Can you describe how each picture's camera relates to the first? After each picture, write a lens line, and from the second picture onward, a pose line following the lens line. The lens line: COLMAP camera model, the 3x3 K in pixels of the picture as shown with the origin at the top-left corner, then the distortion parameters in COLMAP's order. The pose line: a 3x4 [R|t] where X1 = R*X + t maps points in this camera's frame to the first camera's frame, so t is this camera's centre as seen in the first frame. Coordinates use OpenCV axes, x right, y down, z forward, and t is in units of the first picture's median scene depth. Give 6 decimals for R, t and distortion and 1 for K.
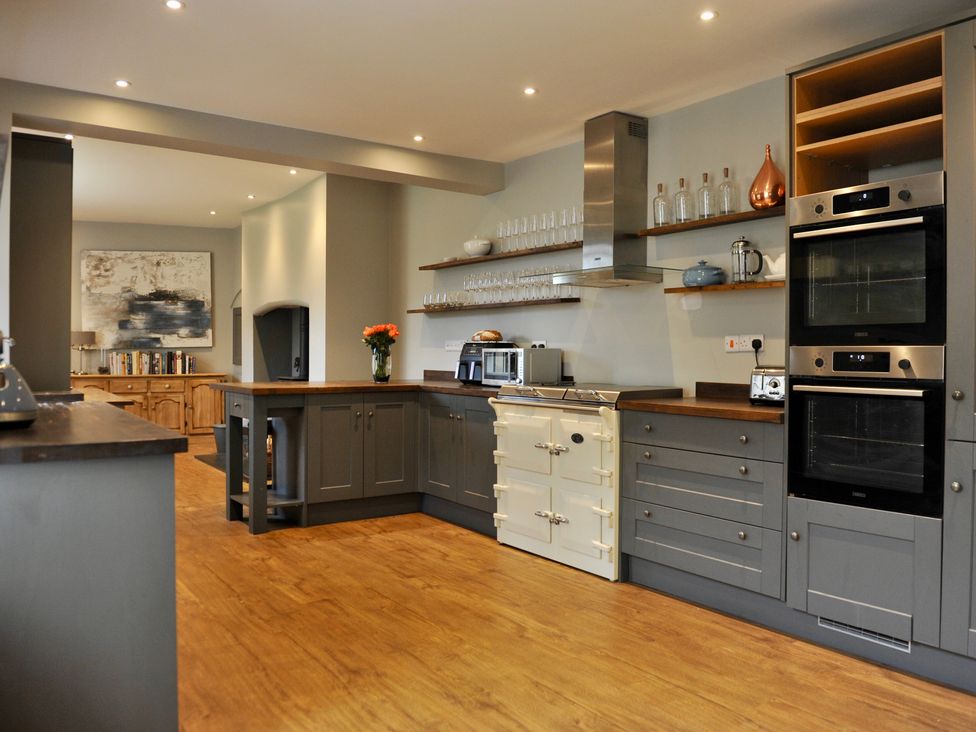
lens RADIAL K [[752.1, 0, 496.3], [0, 752.1, 360.5], [0, 0, 1]] dist [-0.045163, -0.008734]
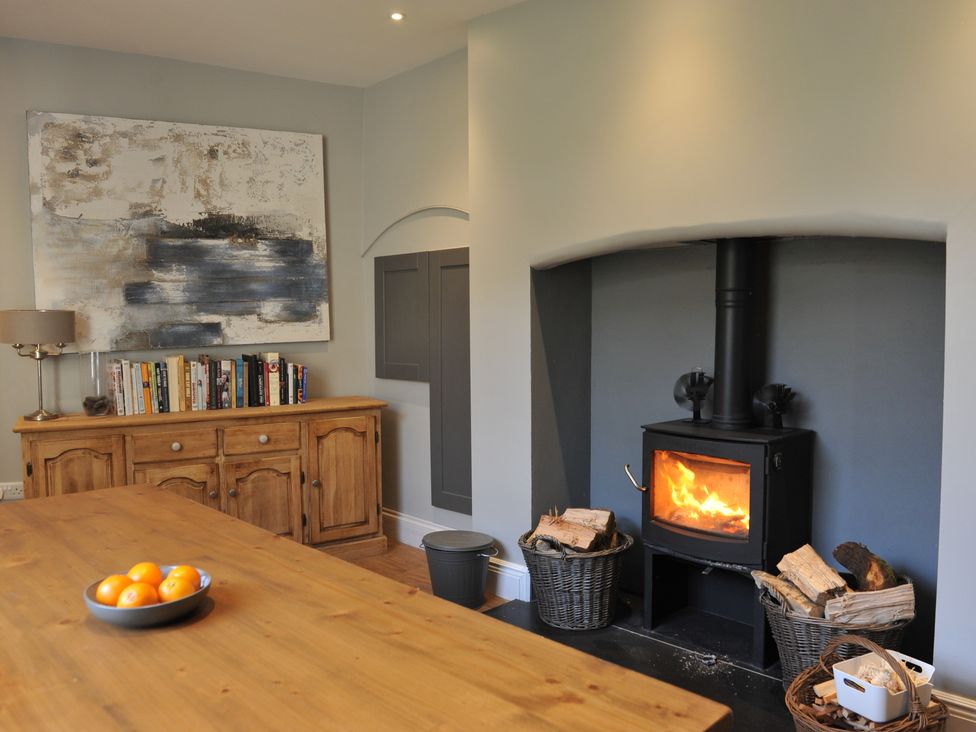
lens RADIAL K [[752.1, 0, 496.3], [0, 752.1, 360.5], [0, 0, 1]] dist [-0.045163, -0.008734]
pose [[0.984318, -0.018139, 0.175469, -0.692004], [0.010535, 0.998968, 0.044172, -0.049235], [-0.176089, -0.041631, 0.983494, 1.006155]]
